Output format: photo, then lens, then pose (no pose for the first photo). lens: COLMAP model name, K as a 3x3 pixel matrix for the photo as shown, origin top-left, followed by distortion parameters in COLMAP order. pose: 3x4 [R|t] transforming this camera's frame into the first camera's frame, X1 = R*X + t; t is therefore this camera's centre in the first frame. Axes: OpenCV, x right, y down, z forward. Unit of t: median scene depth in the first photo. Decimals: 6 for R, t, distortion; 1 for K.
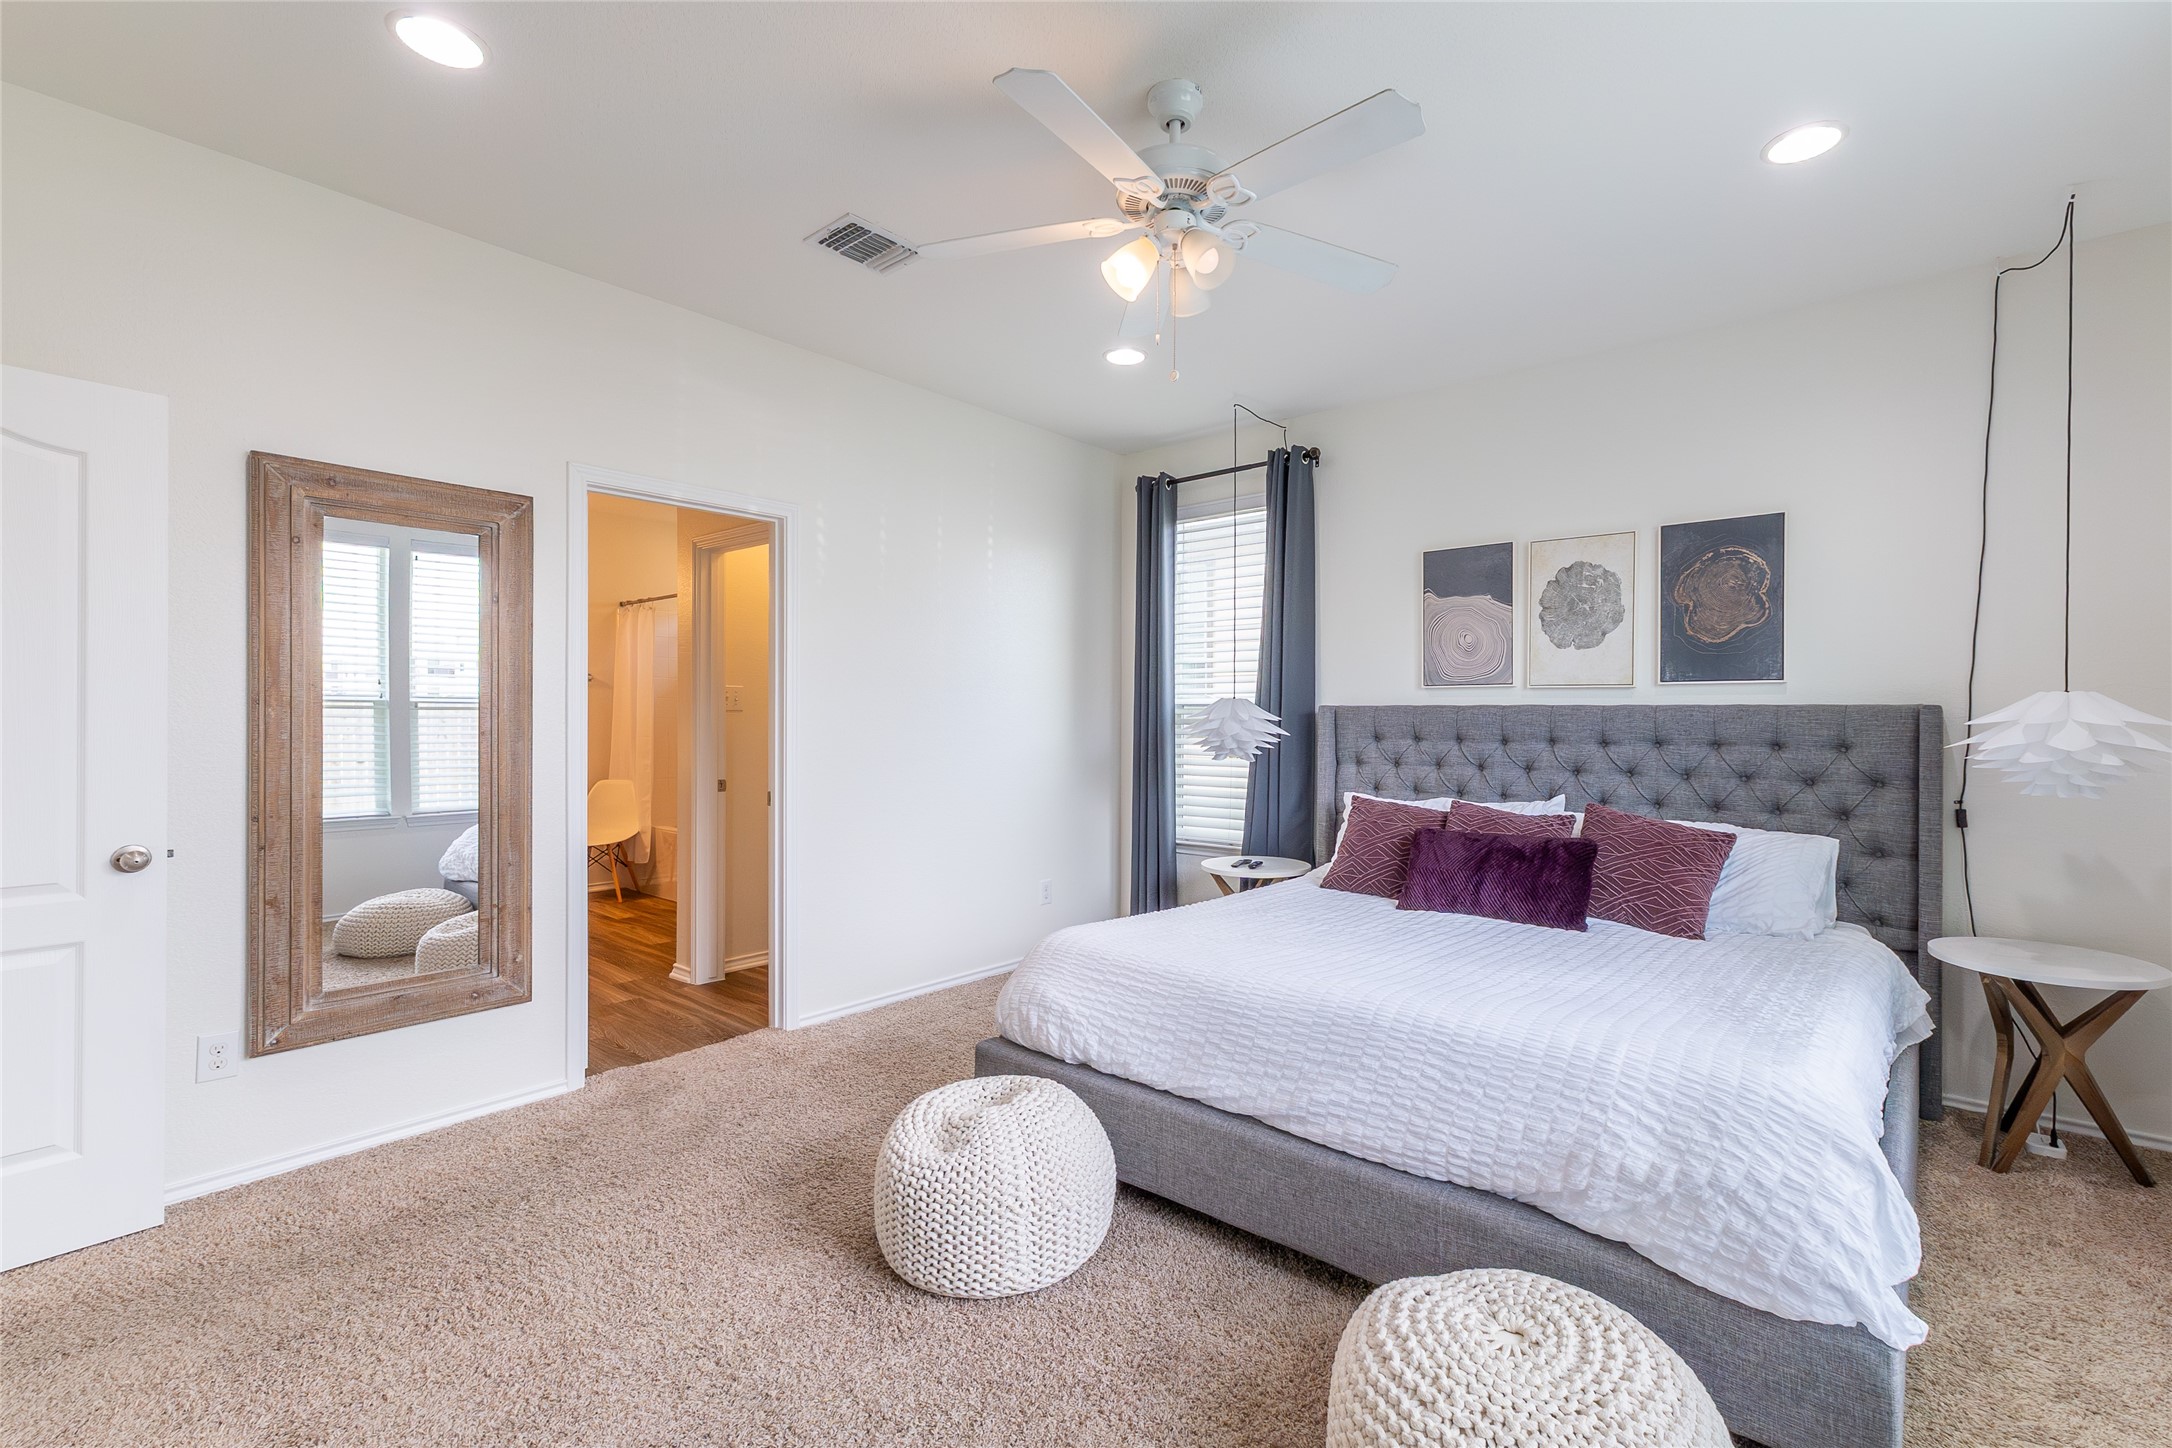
lens RADIAL K [[932.8, 0, 1146.6], [0, 932.8, 718.7], [0, 0, 1]] dist [0.004327, -0.000018]
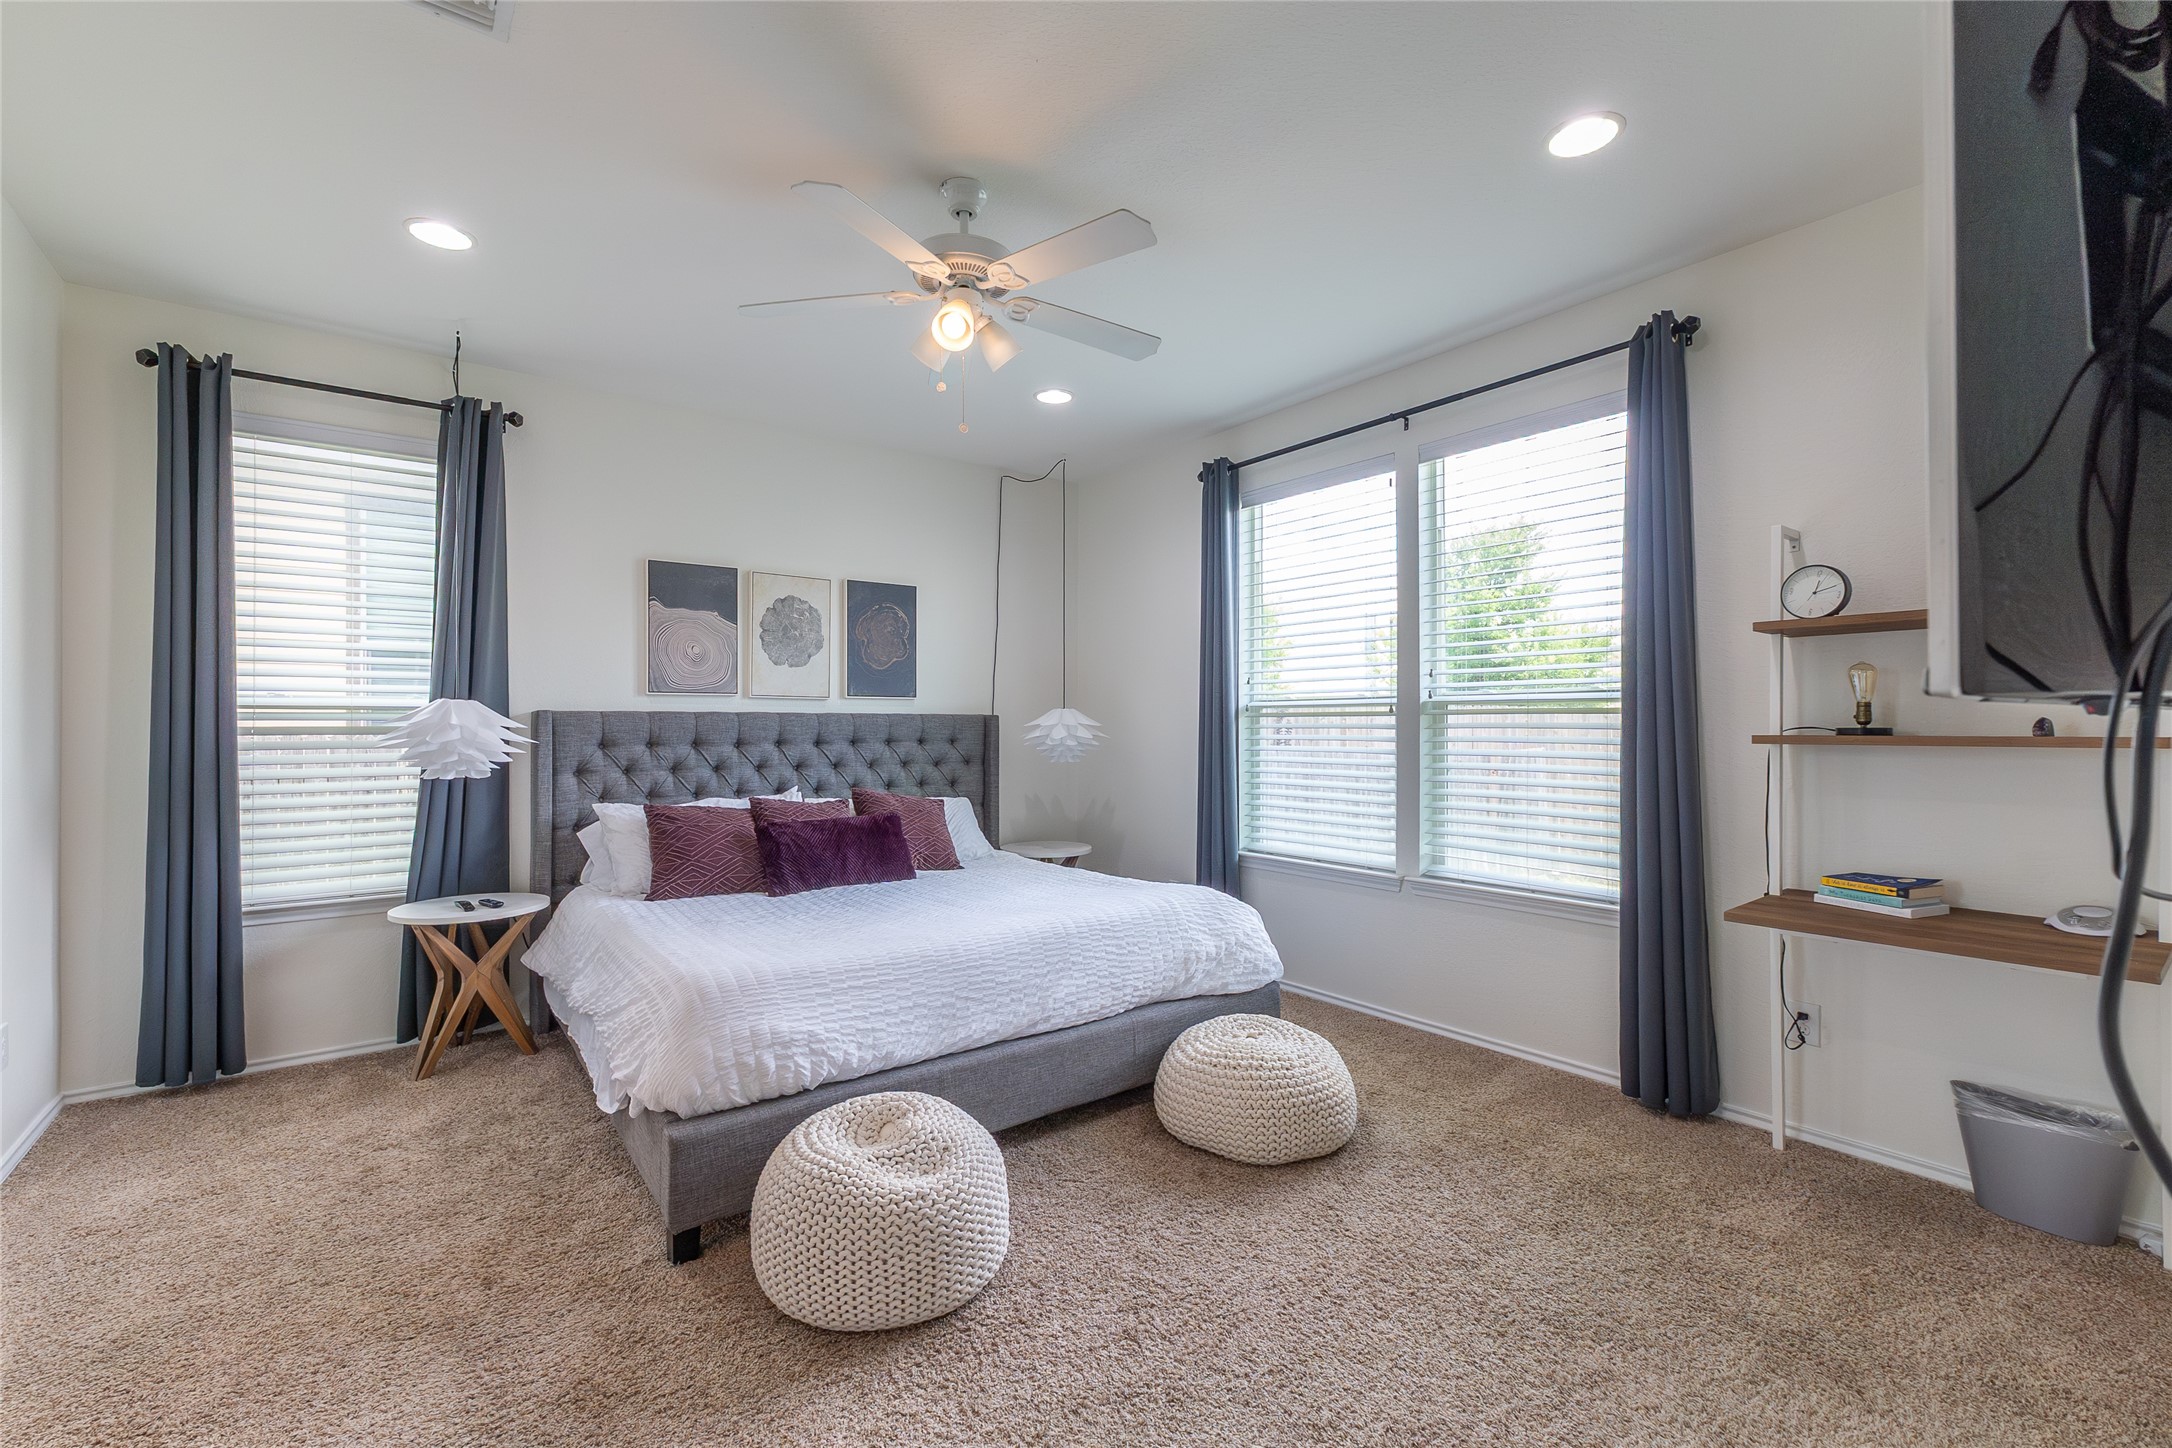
lens RADIAL K [[932.8, 0, 1065.6], [0, 932.8, 714.9], [0, 0, 1]] dist [0.004327, -0.000018]
pose [[0.251639, 0.005791, 0.967804, -0.757739], [0.006328, 0.999951, -0.007628, -0.000491], [-0.967801, 0.008043, 0.251590, 0.417389]]
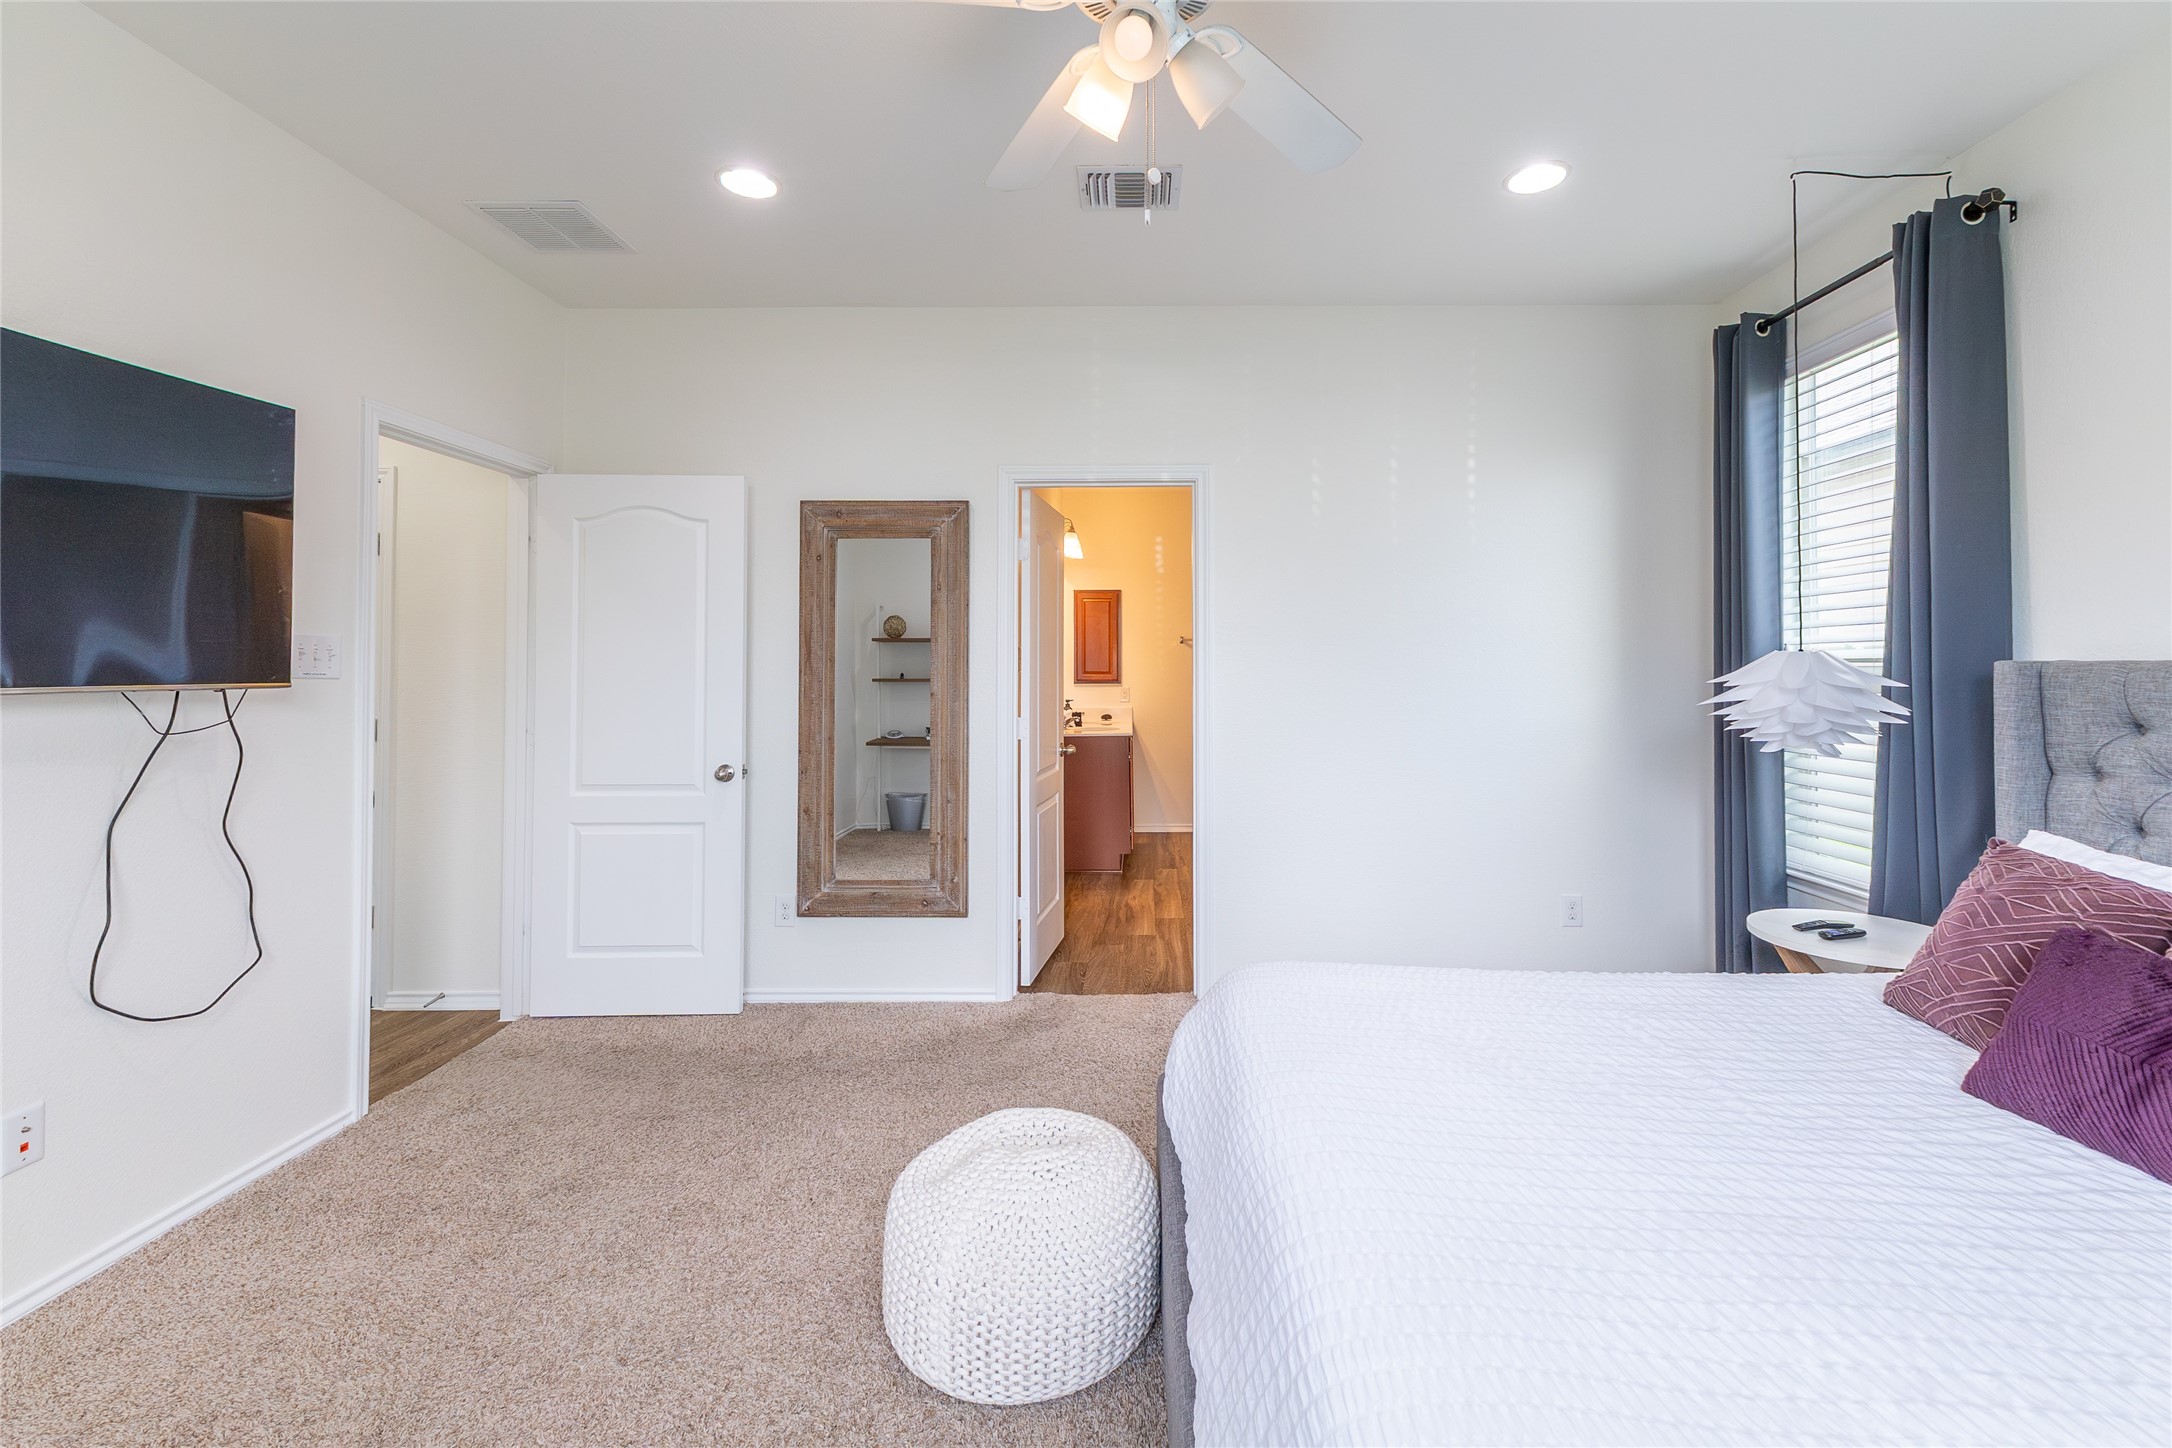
lens RADIAL K [[932.8, 0, 1125.3], [0, 932.8, 650.0], [0, 0, 1]] dist [0.004327, -0.000018]
pose [[0.633323, -0.019505, -0.773642, 0.398993], [0.001897, 0.999718, -0.023652, -0.013202], [0.773885, 0.013512, 0.633182, 0.378462]]
